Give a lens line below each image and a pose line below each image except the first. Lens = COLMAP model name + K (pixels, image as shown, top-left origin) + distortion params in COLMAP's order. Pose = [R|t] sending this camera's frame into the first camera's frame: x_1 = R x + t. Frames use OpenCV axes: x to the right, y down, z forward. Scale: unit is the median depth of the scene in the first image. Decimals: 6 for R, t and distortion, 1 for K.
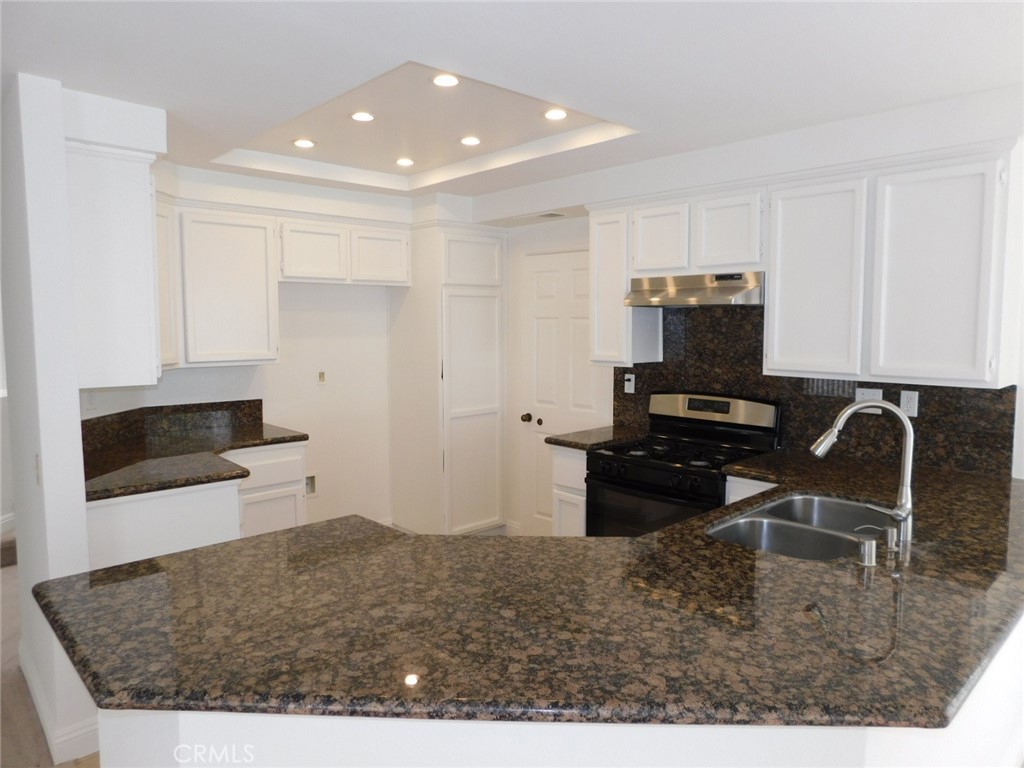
lens RADIAL K [[674.8, 0, 516.1], [0, 674.8, 378.7], [0, 0, 1]] dist [-0.069089, 0.054902]
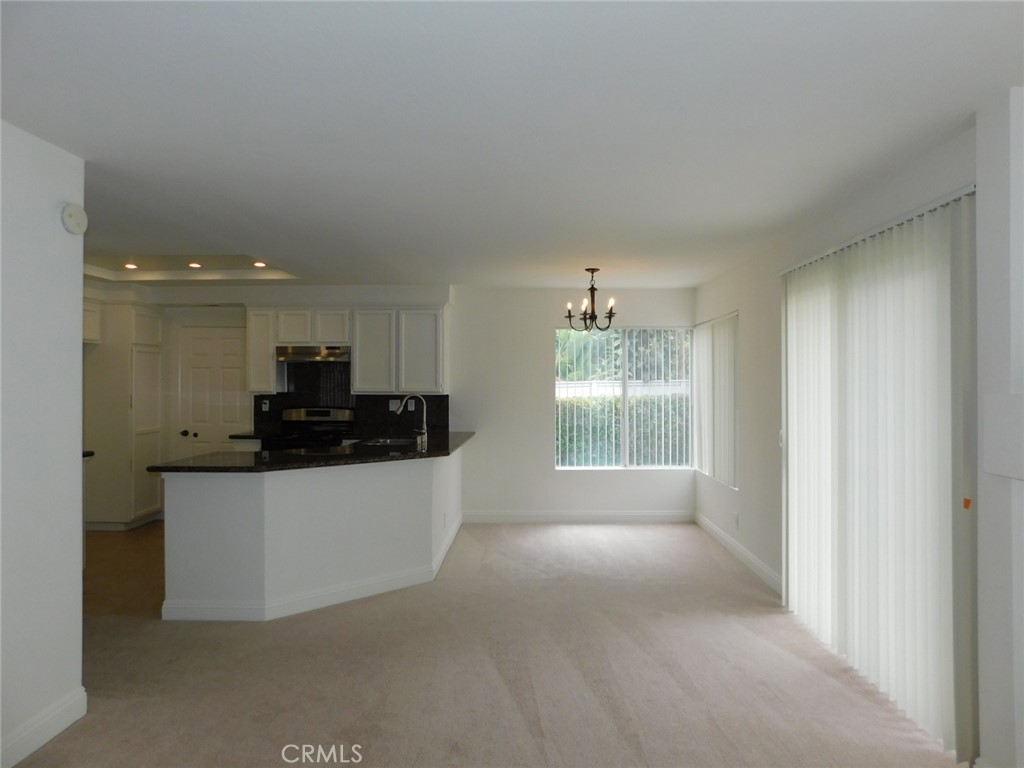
lens RADIAL K [[674.8, 0, 516.1], [0, 674.8, 378.7], [0, 0, 1]] dist [-0.069089, 0.054902]
pose [[0.708695, 0.006731, 0.705483, -0.671214], [0.056676, 0.996180, -0.066438, 0.101627], [-0.703235, 0.087068, 0.705606, -0.769848]]
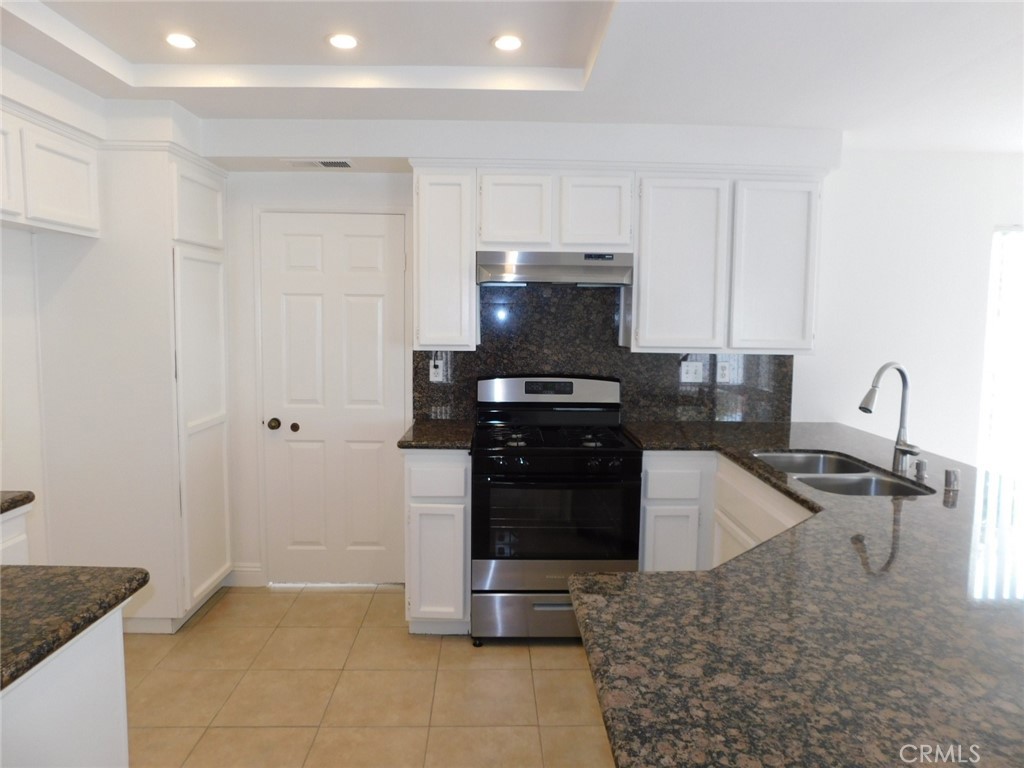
lens RADIAL K [[674.8, 0, 516.1], [0, 674.8, 378.7], [0, 0, 1]] dist [-0.069089, 0.054902]
pose [[0.674522, -0.058239, 0.735954, -0.467213], [0.048496, 0.998226, 0.034546, -0.008806], [-0.736660, 0.012389, 0.676149, 0.368798]]
